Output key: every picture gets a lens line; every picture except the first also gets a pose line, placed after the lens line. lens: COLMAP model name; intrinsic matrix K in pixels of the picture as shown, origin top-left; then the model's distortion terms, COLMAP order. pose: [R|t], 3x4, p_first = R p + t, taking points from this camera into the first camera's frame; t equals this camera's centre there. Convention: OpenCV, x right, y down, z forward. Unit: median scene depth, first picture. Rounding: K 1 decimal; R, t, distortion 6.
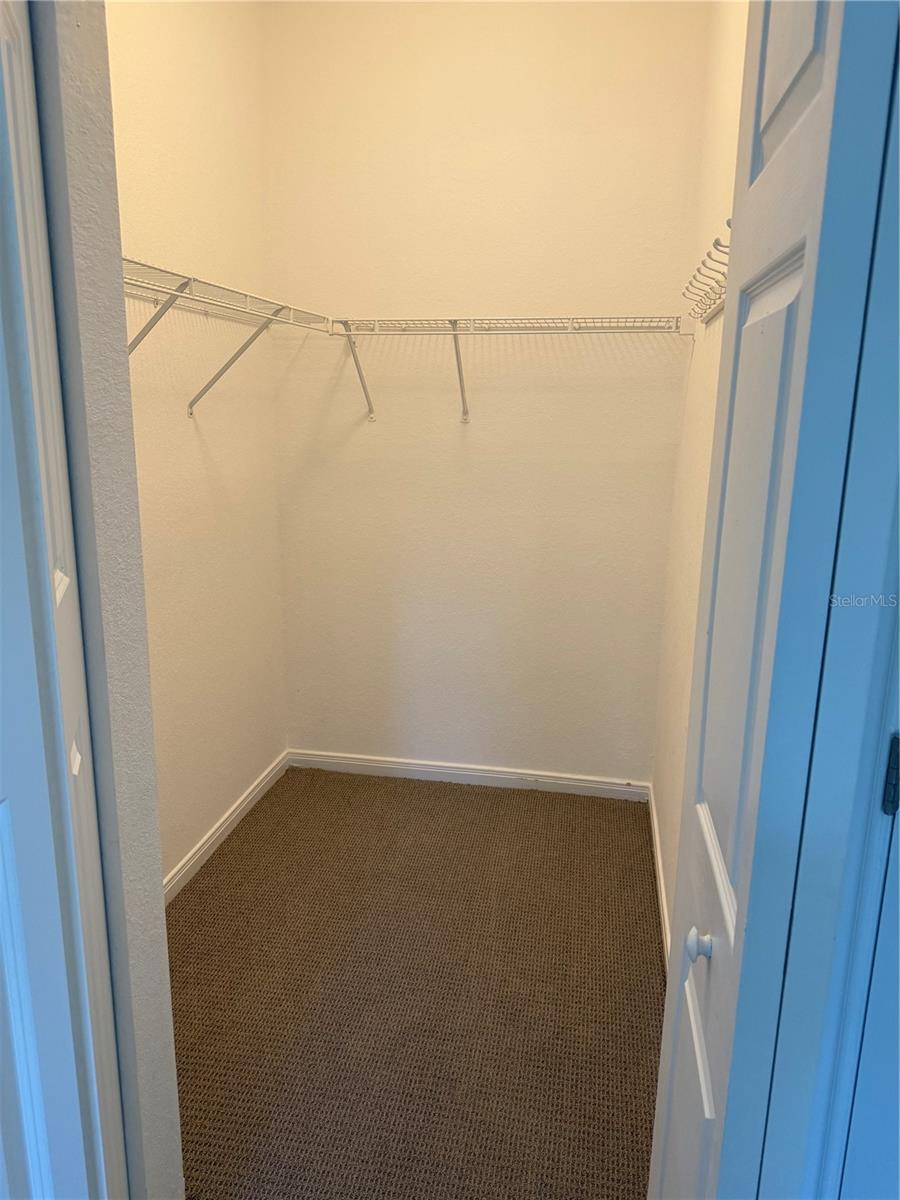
lens RADIAL K [[851.3, 0, 450.0], [0, 851.3, 600.0], [0, 0, 1]] dist [0.081307, -0.116777]
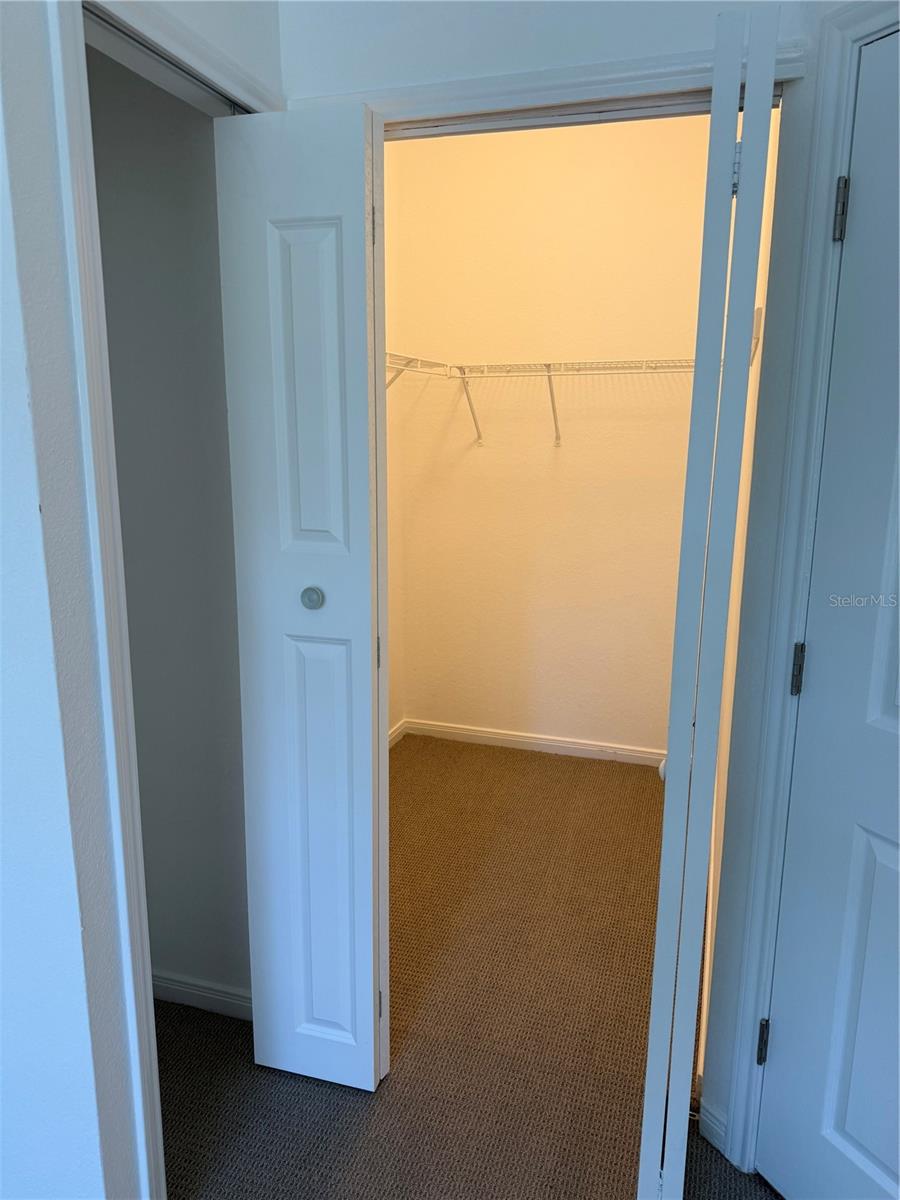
lens RADIAL K [[851.3, 0, 450.0], [0, 851.3, 600.0], [0, 0, 1]] dist [0.081307, -0.116777]
pose [[0.991507, 0.019560, -0.128573, 0.028476], [-0.022774, 0.999463, -0.023570, 0.043051], [0.128043, 0.026298, 0.991420, -0.220305]]
